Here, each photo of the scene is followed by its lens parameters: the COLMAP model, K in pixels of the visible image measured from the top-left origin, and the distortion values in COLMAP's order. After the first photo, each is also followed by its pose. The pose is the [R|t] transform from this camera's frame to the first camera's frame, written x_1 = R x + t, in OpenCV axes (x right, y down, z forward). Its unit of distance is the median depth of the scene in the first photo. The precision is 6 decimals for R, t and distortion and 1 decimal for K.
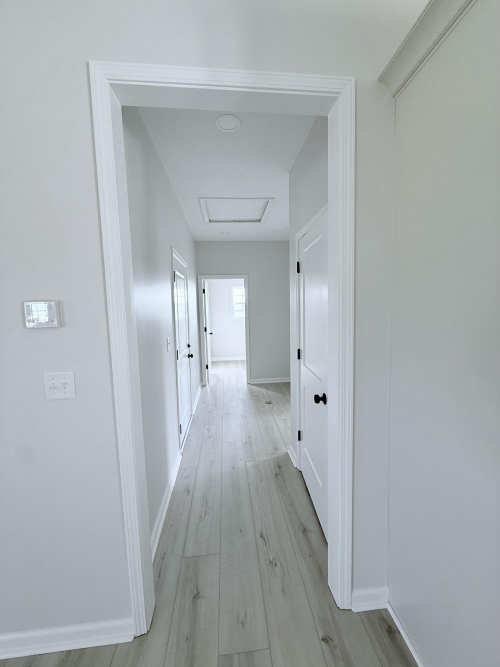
lens RADIAL K [[267.1, 0, 251.2], [0, 267.1, 332.7], [0, 0, 1]] dist [-0.002161, -0.000216]
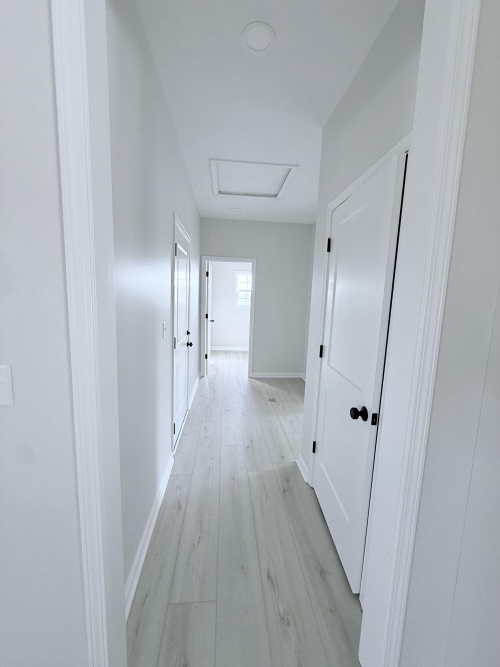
lens RADIAL K [[267.1, 0, 251.4], [0, 267.1, 332.6], [0, 0, 1]] dist [-0.002161, -0.000216]
pose [[0.998220, 0.059208, 0.007202, -0.043249], [-0.059429, 0.997591, 0.035782, 0.005285], [-0.005066, -0.036146, 0.999334, 0.159591]]
